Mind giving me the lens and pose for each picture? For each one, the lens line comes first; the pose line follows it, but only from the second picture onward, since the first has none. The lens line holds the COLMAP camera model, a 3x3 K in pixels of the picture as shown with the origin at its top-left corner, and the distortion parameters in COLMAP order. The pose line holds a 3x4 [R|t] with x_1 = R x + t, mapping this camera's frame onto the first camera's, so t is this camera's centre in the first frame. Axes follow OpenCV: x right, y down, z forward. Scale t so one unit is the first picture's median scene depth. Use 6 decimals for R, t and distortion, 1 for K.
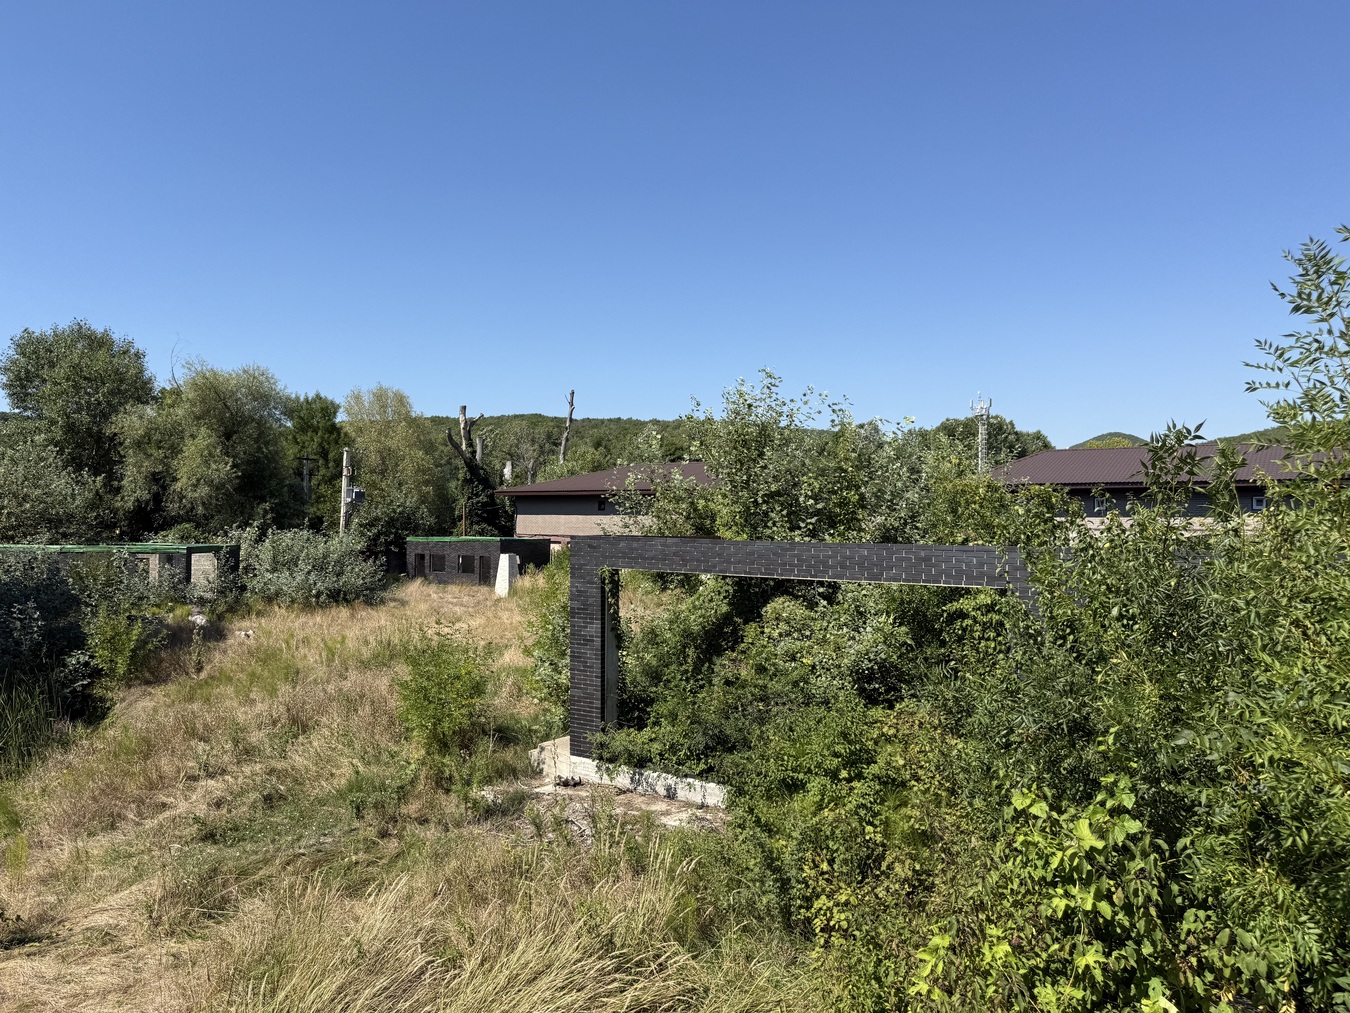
lens RADIAL K [[950.8, 0, 671.2], [0, 950.8, 496.2], [0, 0, 1]] dist [0.055782, -0.062742]
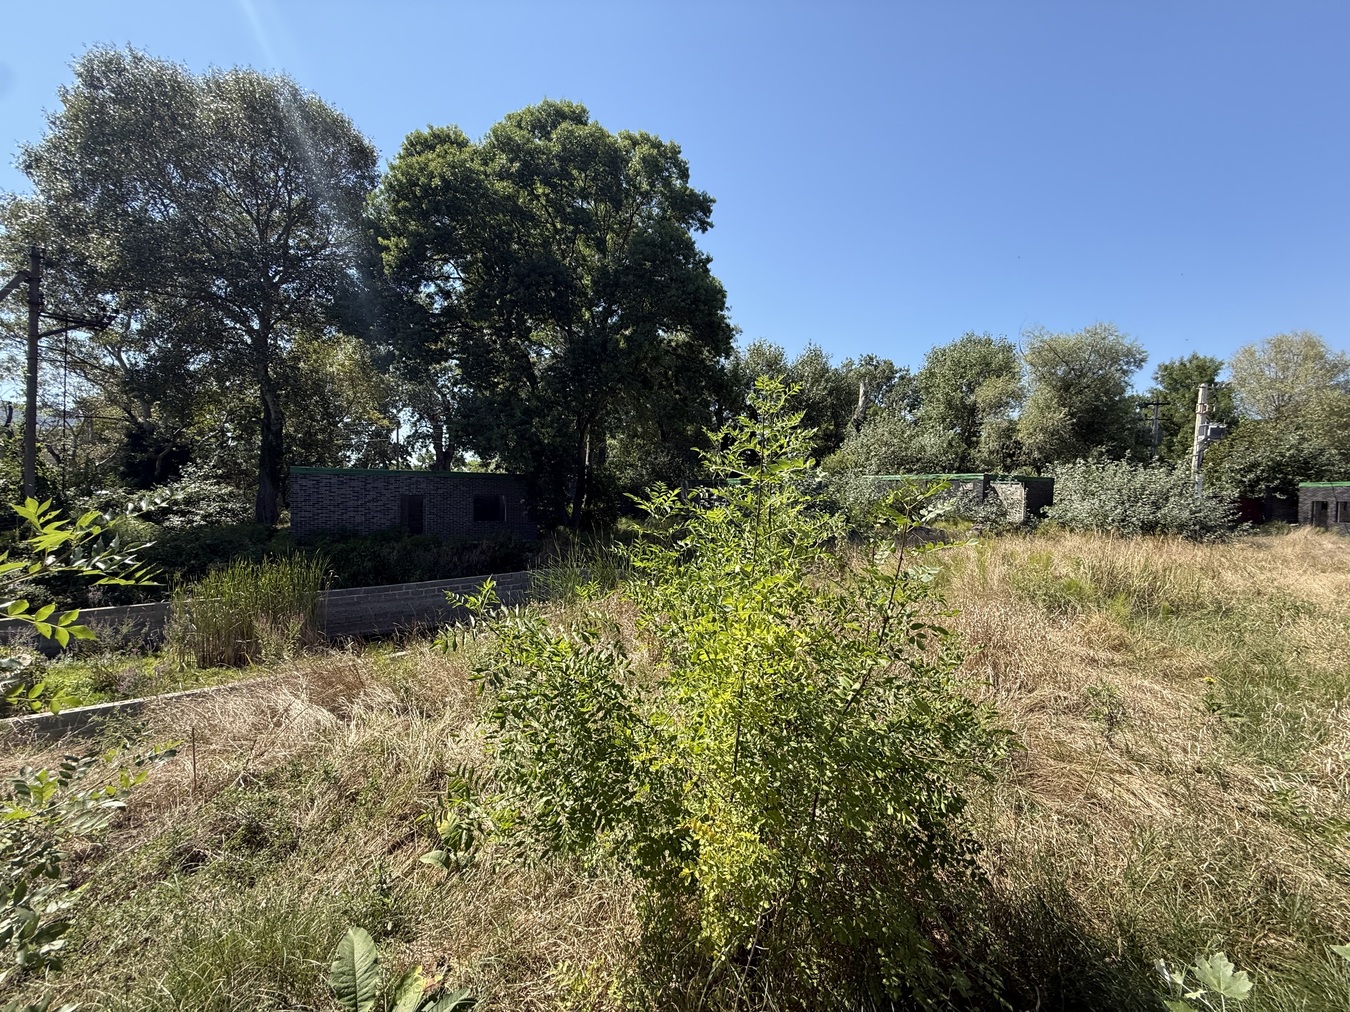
lens RADIAL K [[543.3, 0, 675.1], [0, 543.3, 516.9], [0, 0, 1]] dist [-0.001407, 0.002458]
pose [[0.390615, 0.041330, -0.919626, -0.152813], [0.010385, 0.998730, 0.049296, 0.179898], [0.920496, -0.028806, 0.389690, 1.099012]]
